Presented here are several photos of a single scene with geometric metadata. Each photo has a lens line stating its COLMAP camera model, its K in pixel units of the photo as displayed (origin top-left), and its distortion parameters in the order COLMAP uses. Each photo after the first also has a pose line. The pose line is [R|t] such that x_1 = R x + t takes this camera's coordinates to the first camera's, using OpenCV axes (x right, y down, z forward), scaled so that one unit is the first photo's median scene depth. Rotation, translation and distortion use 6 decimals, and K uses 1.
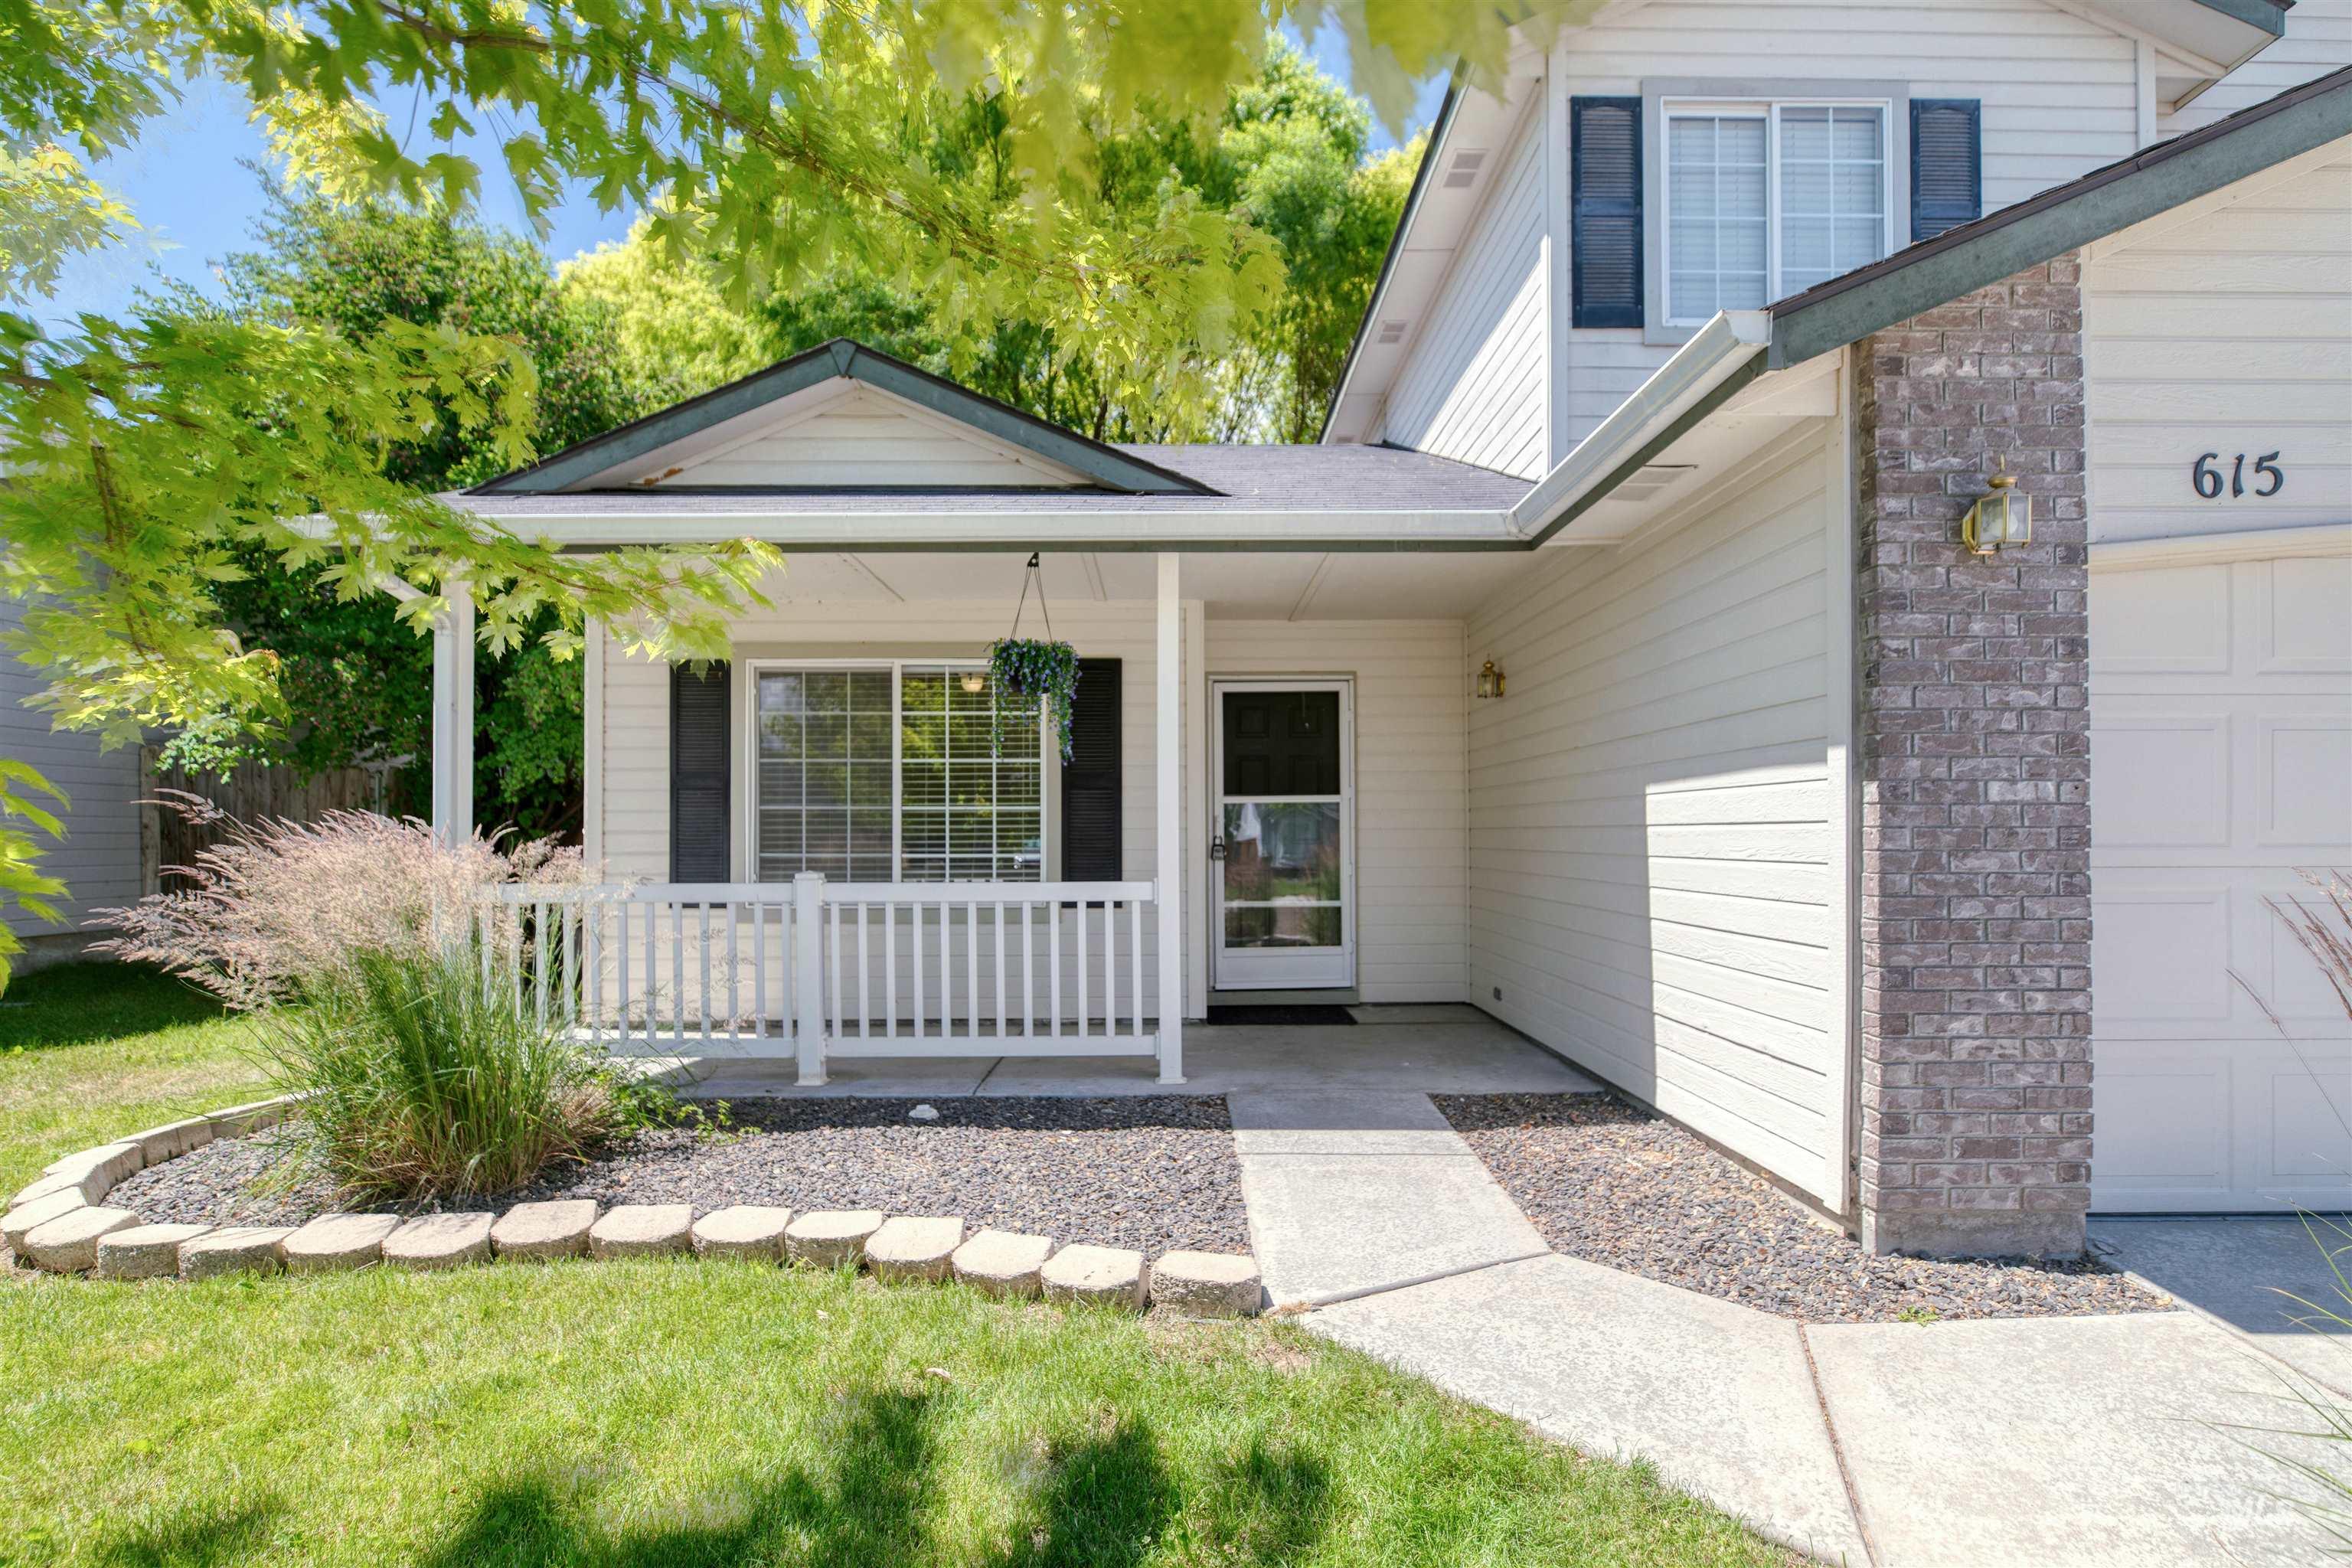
lens RADIAL K [[1104.1, 0, 1167.4], [0, 1104.1, 820.2], [0, 0, 1]] dist [0.004599, -0.002801]
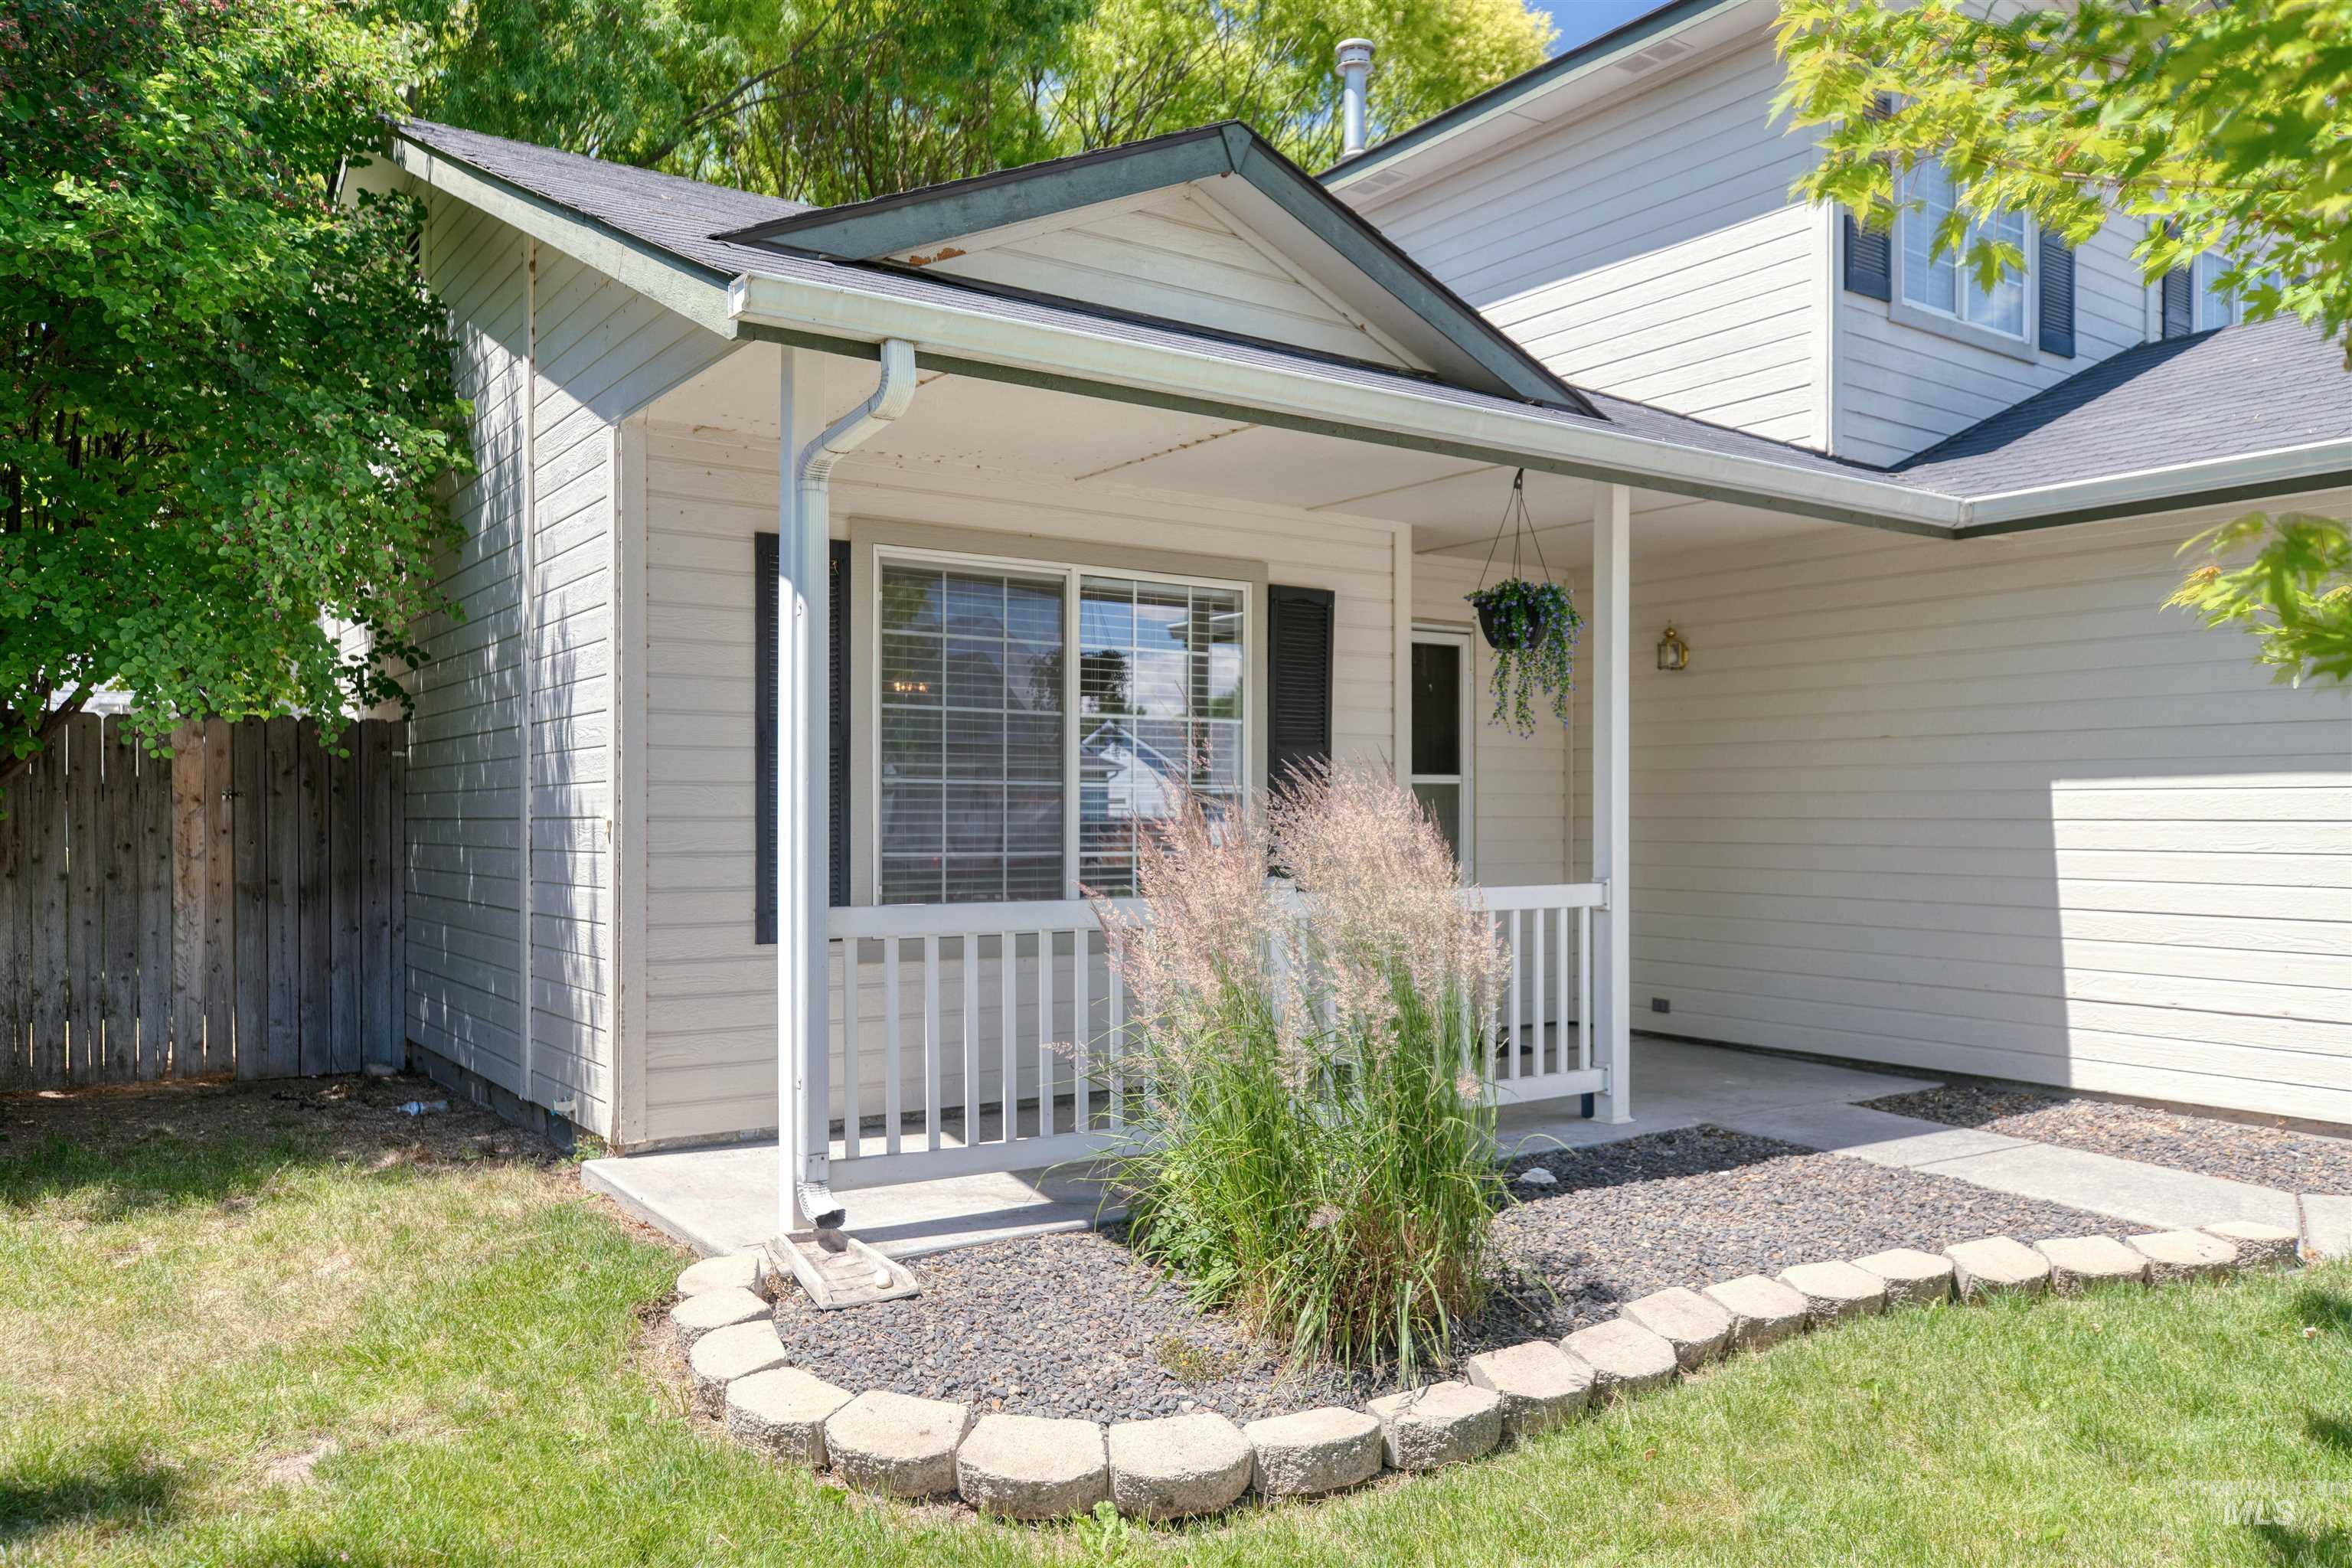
lens RADIAL K [[1705.3, 0, 1203.0], [0, 1705.3, 810.1], [0, 0, 1]] dist [0.023805, 0.002076]
pose [[0.815218, 0.006317, 0.579120, -1.014169], [-0.012867, 0.999891, 0.007205, -0.004867], [-0.579011, -0.013325, 0.815210, 0.126899]]
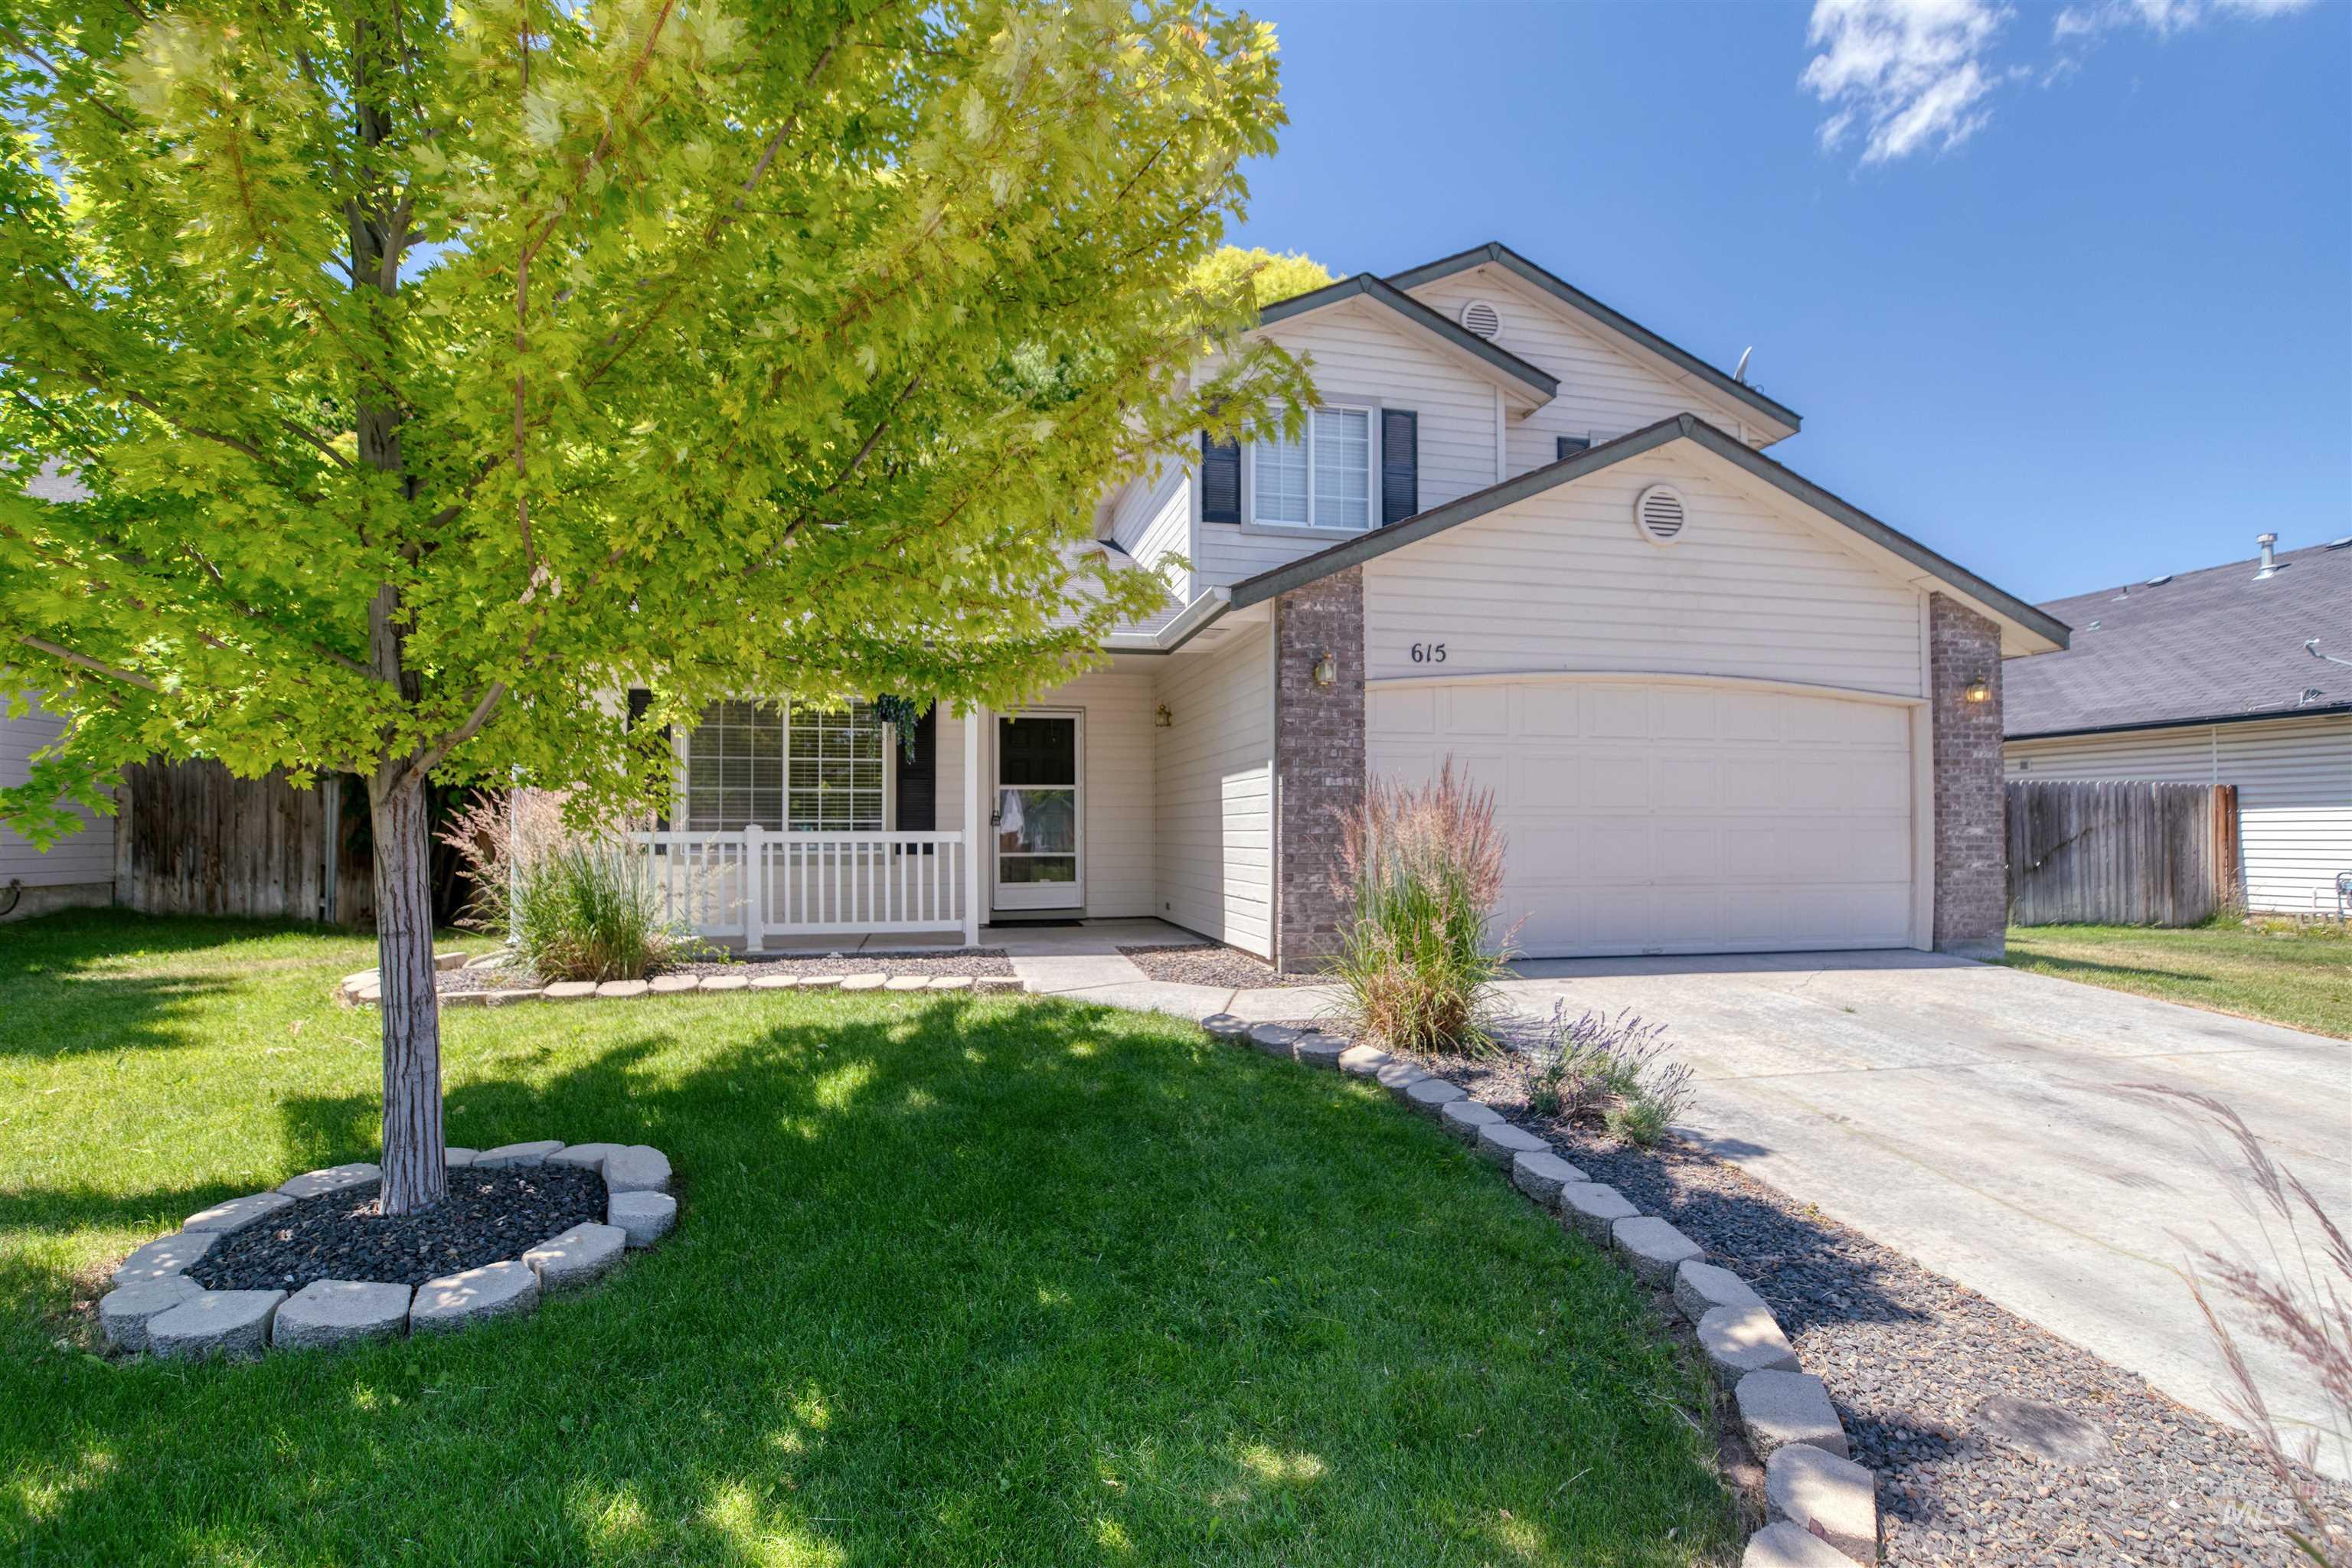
lens RADIAL K [[1104.1, 0, 1166.2], [0, 1104.1, 814.6], [0, 0, 1]] dist [0.004599, -0.002801]
pose [[0.977144, 0.006125, 0.212492, -0.069345], [-0.005255, 0.999975, -0.004660, 0.036146], [-0.212516, 0.003437, 0.977152, -0.784416]]
